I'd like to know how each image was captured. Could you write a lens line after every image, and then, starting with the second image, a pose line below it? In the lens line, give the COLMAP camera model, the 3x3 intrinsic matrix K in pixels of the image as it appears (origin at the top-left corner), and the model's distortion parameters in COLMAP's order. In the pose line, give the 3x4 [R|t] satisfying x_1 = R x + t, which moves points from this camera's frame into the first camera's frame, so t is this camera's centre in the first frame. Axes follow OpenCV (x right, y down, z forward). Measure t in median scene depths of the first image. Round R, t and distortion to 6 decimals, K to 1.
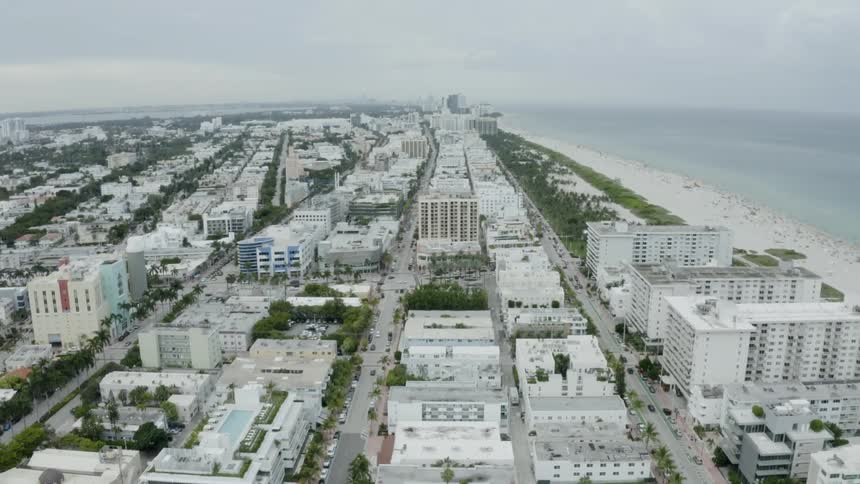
lens RADIAL K [[706.9, 0, 430.0], [0, 706.9, 242.0], [0, 0, 1]] dist [-0.173787, 0.008334]
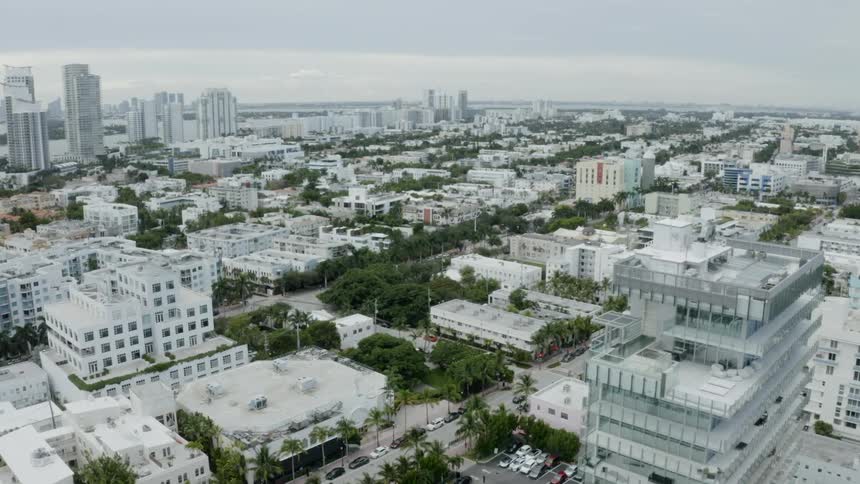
lens RADIAL K [[706.9, 0, 430.0], [0, 706.9, 242.0], [0, 0, 1]] dist [-0.173787, 0.008334]
pose [[0.759727, 0.135851, -0.635893, 0.067341], [-0.134929, 0.989582, 0.050208, 0.072209], [0.636089, 0.047656, 0.770143, -0.161446]]
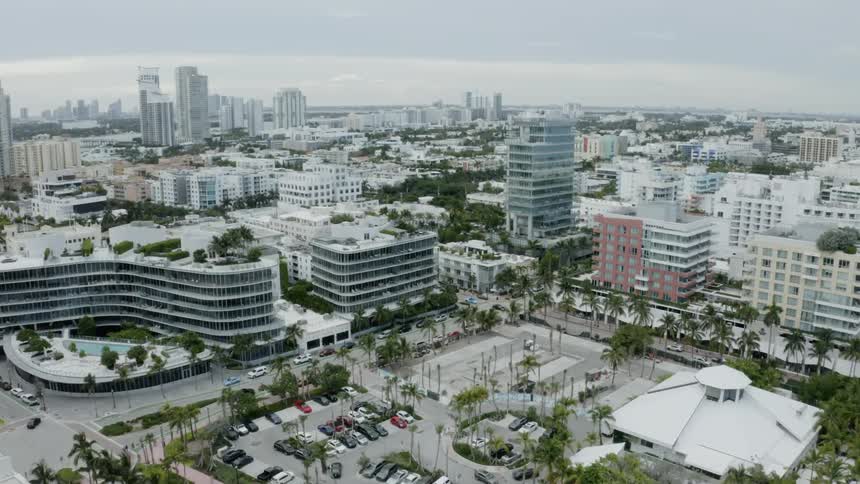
lens RADIAL K [[687.9, 0, 430.0], [0, 687.9, 242.0], [0, 0, 1]] dist [-0.187420, 0.016253]
pose [[0.723036, 0.144811, -0.675462, 0.218939], [-0.144406, 0.987863, 0.057209, 0.118429], [0.675549, 0.056177, 0.735172, -0.331568]]
